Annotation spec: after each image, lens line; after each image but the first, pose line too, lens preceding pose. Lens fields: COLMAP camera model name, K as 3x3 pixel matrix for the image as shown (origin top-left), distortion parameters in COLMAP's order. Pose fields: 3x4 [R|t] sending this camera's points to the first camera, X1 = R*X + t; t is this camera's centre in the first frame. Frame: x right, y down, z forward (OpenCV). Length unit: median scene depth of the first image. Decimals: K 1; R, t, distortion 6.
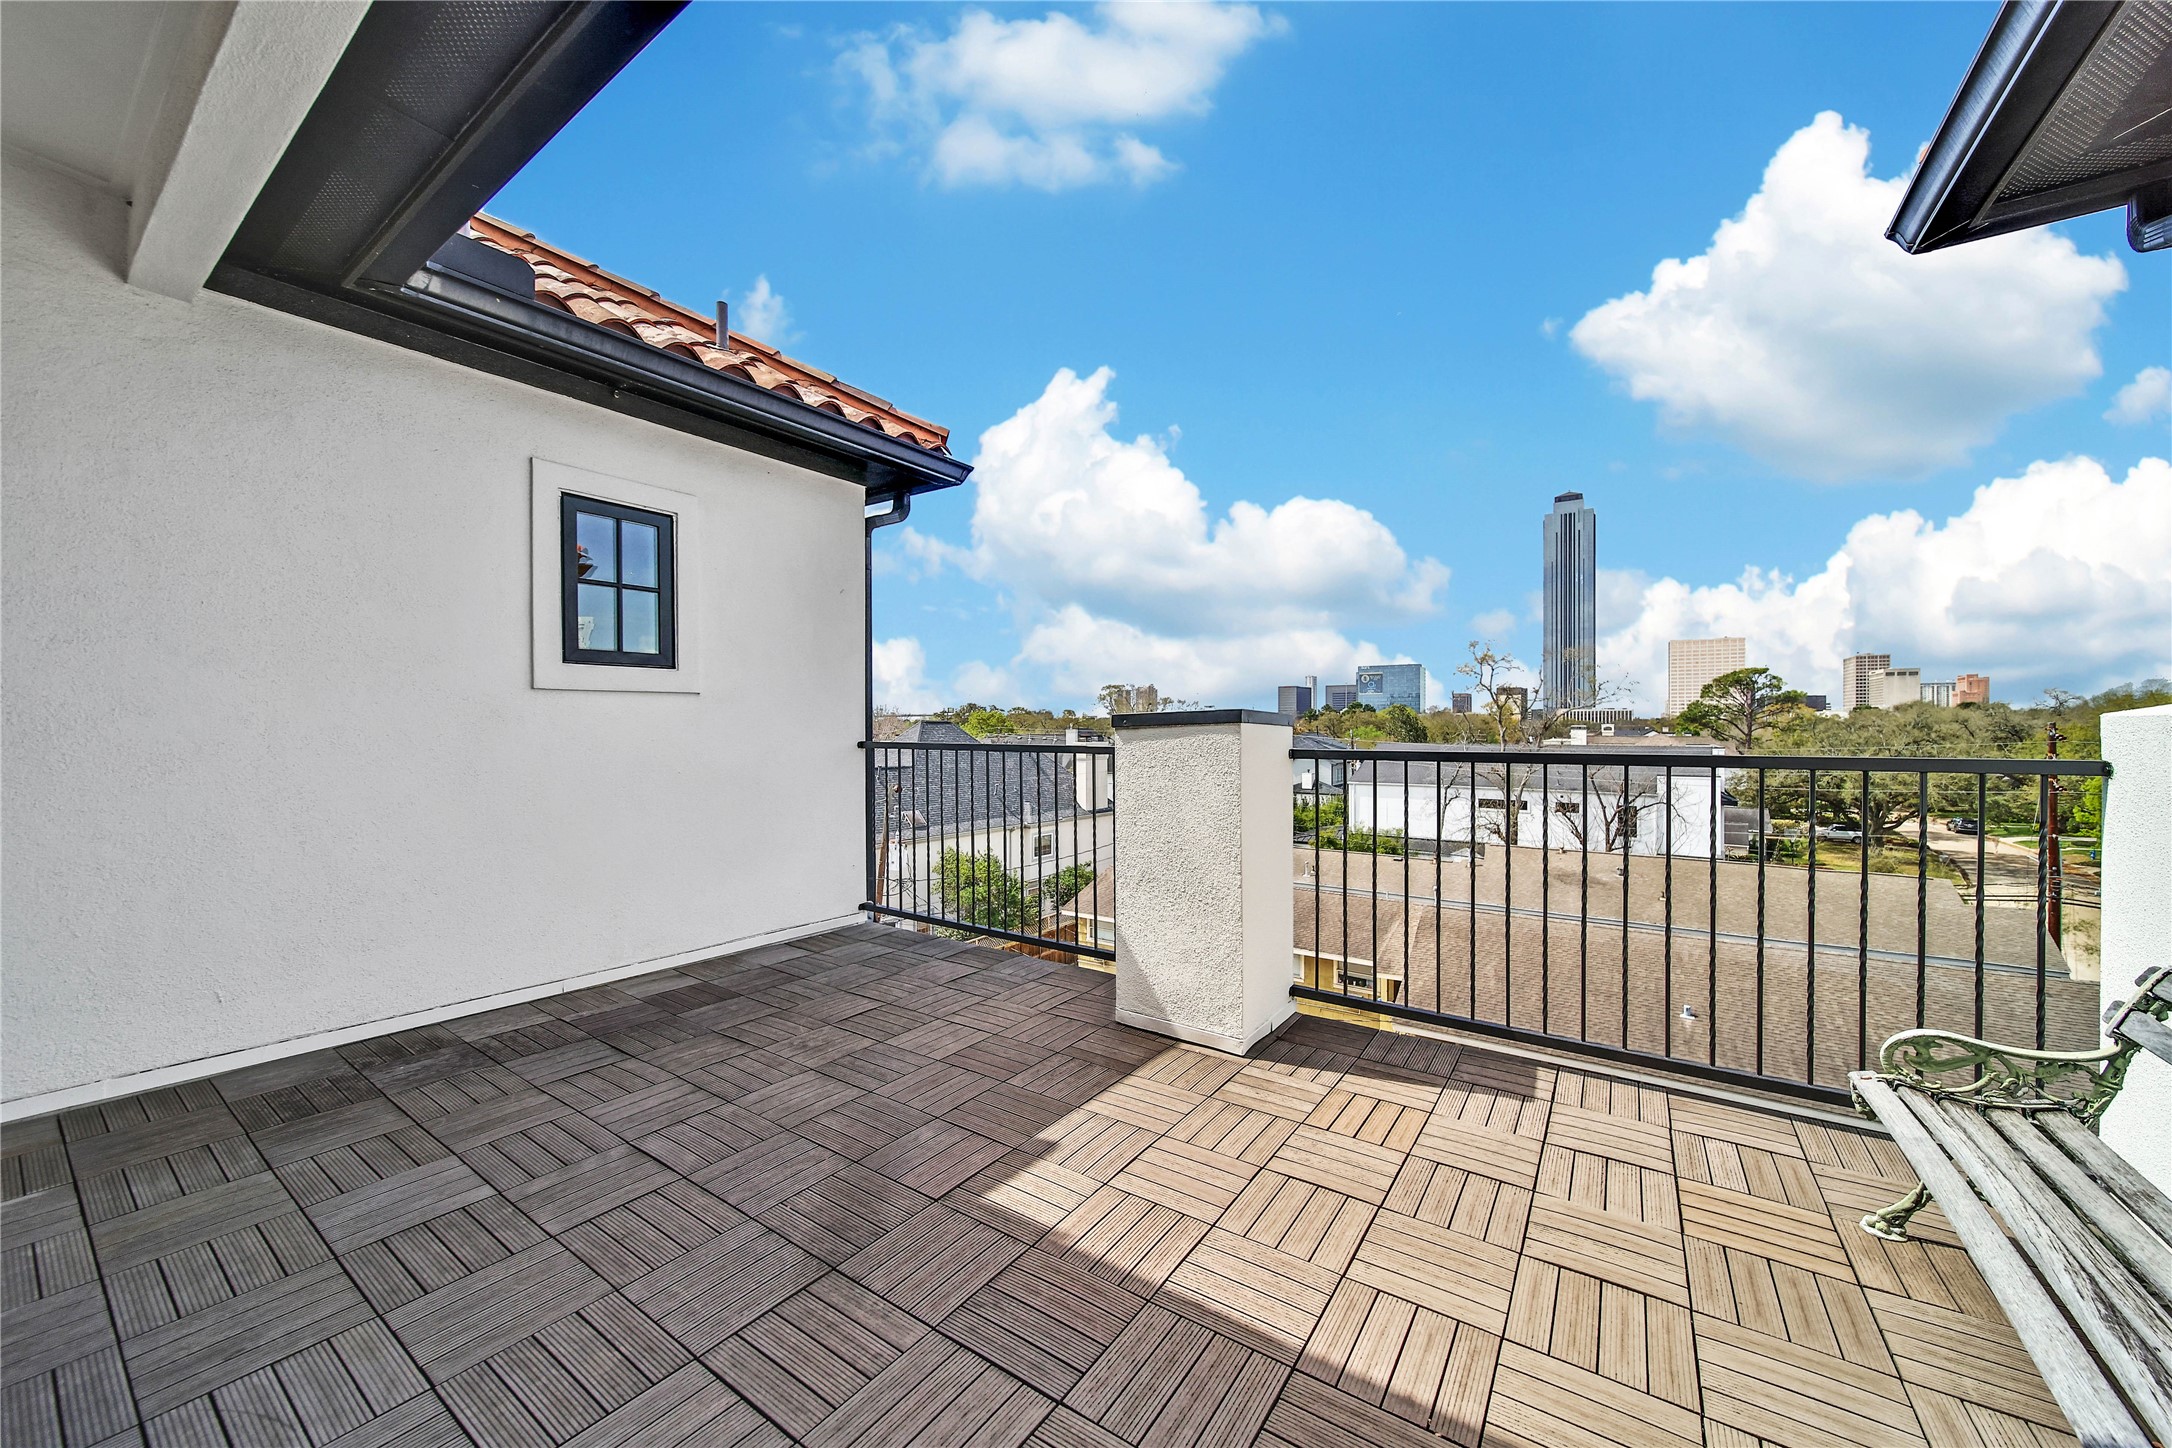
lens RADIAL K [[784.8, 0, 1087.0], [0, 784.8, 732.1], [0, 0, 1]] dist [-0.000339, -0.002280]
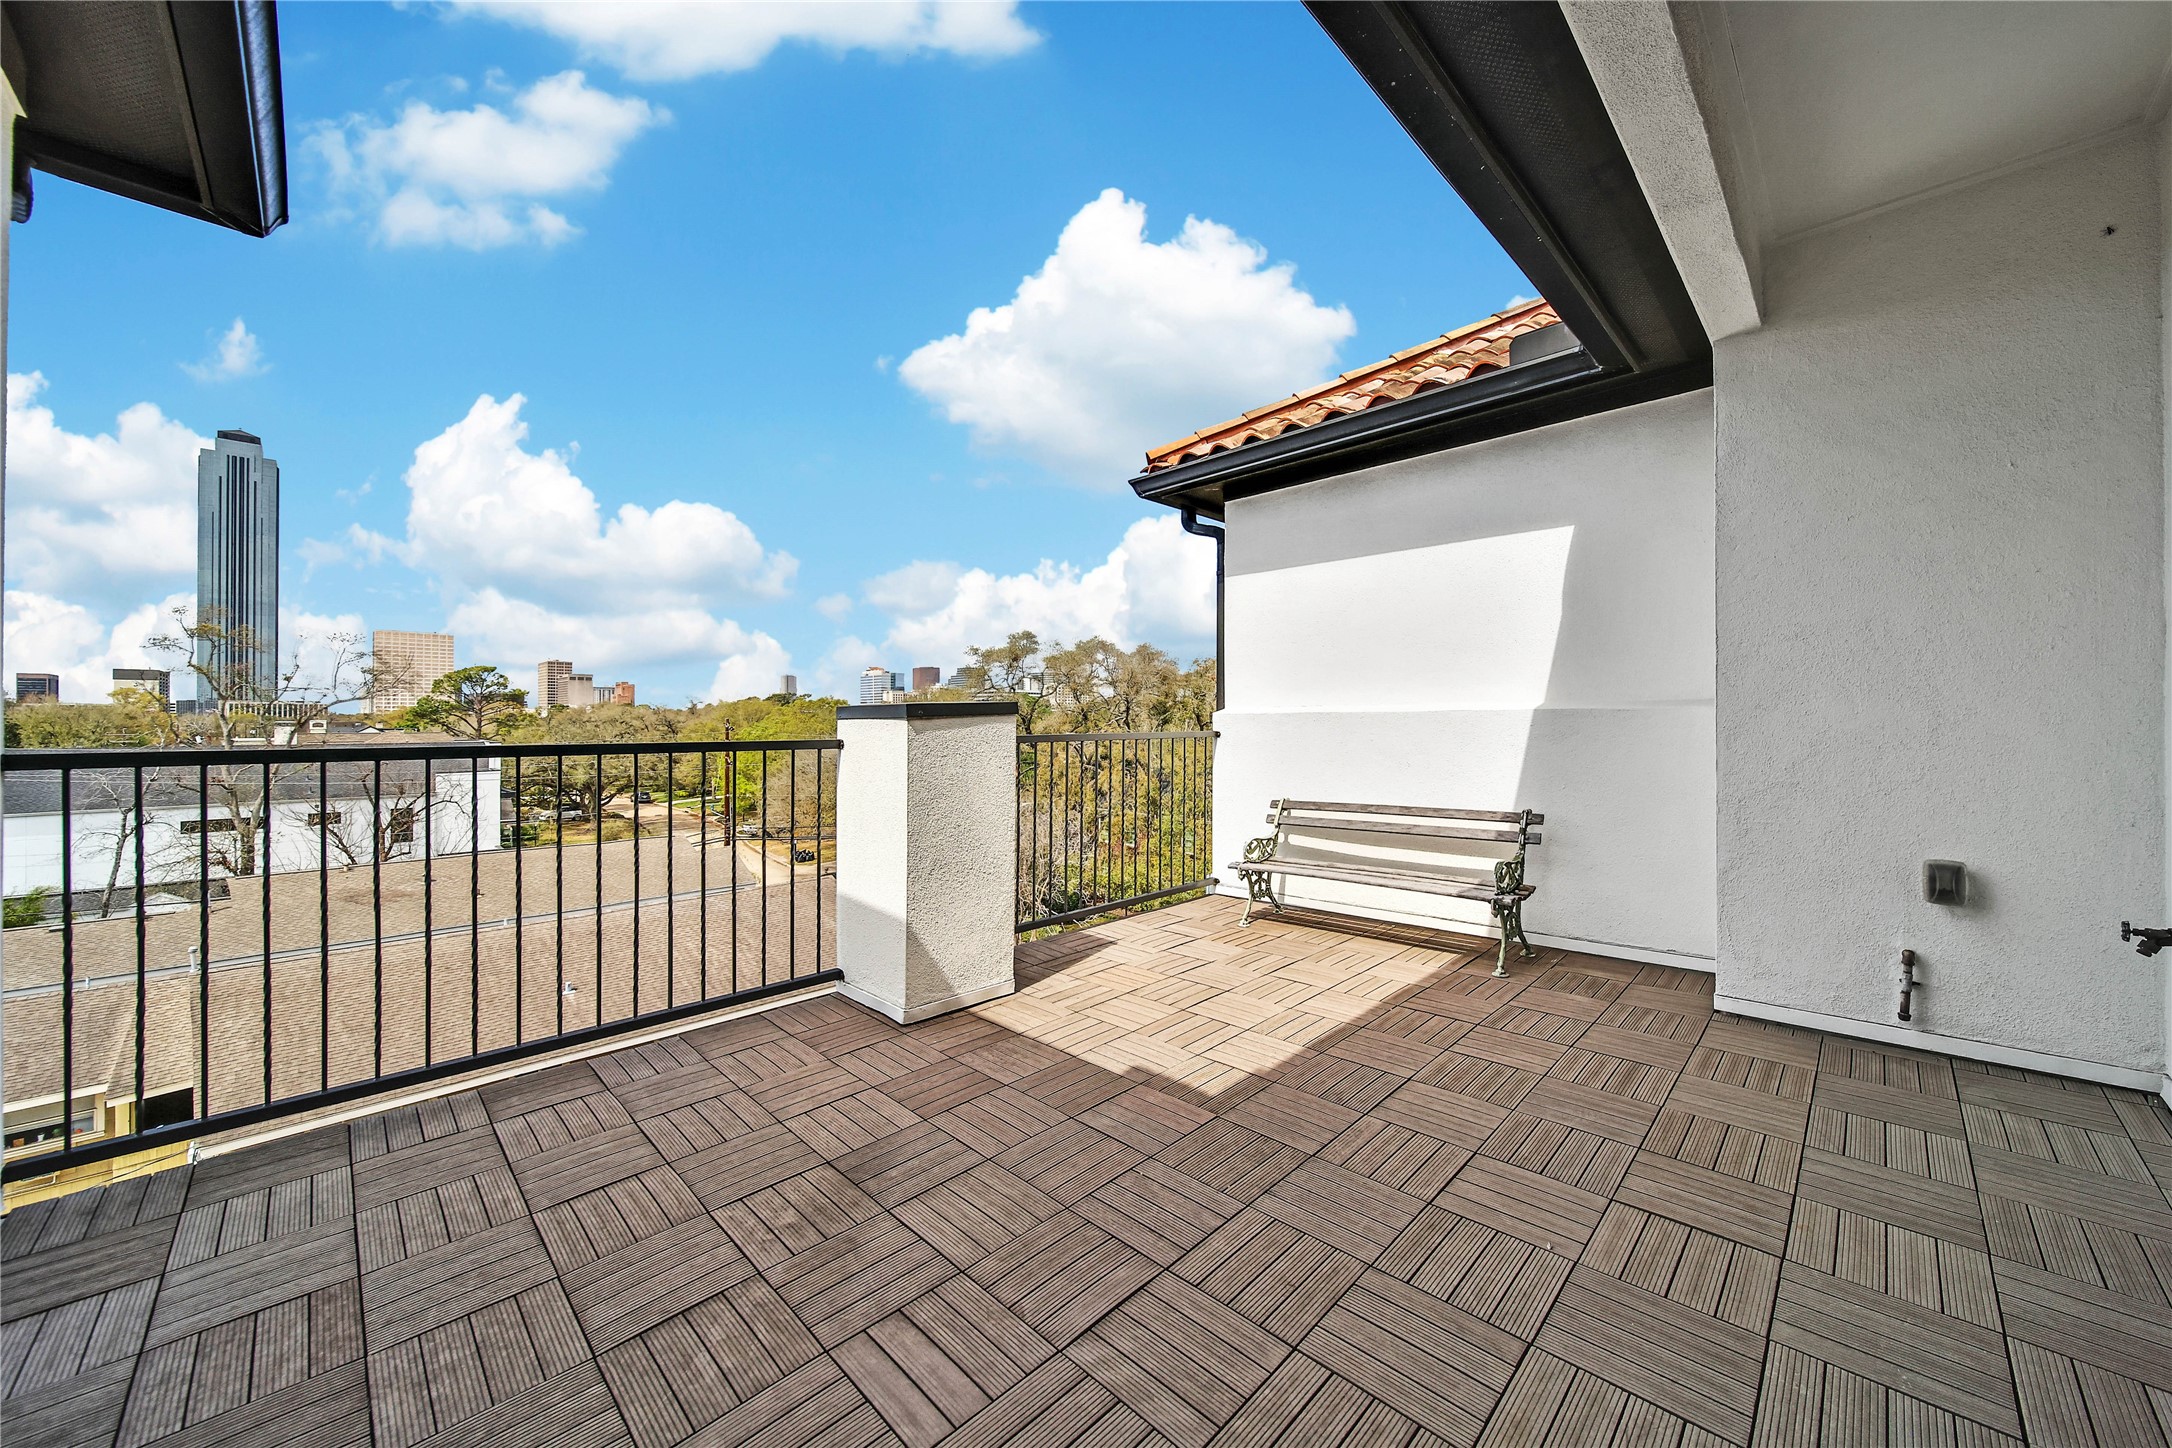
lens RADIAL K [[779.0, 0, 1085.4], [0, 779.0, 726.3], [0, 0, 1]] dist [-0.000026, -0.001472]
pose [[0.187811, -0.007131, 0.982179, -0.529406], [0.009071, 0.999944, 0.005525, 0.000512], [-0.982163, 0.007872, 0.187865, 0.372347]]
